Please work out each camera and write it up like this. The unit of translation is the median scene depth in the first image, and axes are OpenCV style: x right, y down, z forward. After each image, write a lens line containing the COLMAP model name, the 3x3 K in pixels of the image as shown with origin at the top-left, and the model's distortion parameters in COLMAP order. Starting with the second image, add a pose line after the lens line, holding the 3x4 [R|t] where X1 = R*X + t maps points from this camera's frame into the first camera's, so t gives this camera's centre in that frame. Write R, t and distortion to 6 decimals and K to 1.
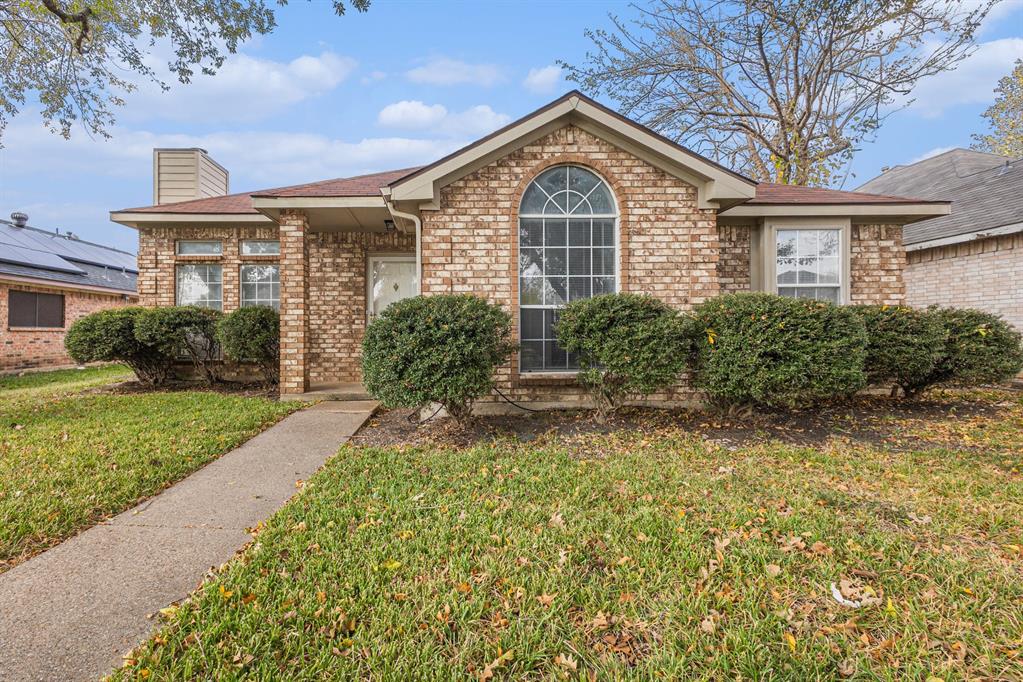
lens RADIAL K [[449.3, 0, 467.0], [0, 449.3, 336.7], [0, 0, 1]] dist [0.004248, 0.000293]
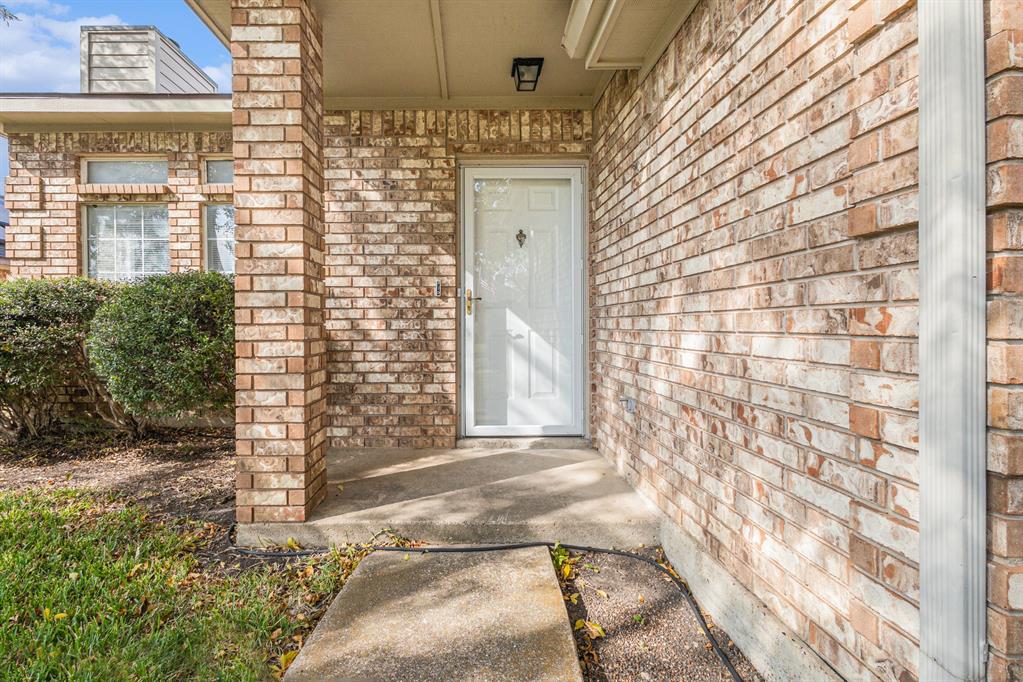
lens RADIAL K [[468.5, 0, 511.5], [0, 468.5, 341.0], [0, 0, 1]] dist [0.002132, -0.000167]
pose [[0.999992, 0.002690, -0.002982, -0.208883], [-0.002625, 0.999763, 0.021598, -0.019970], [0.003039, -0.021590, 0.999762, 0.657009]]
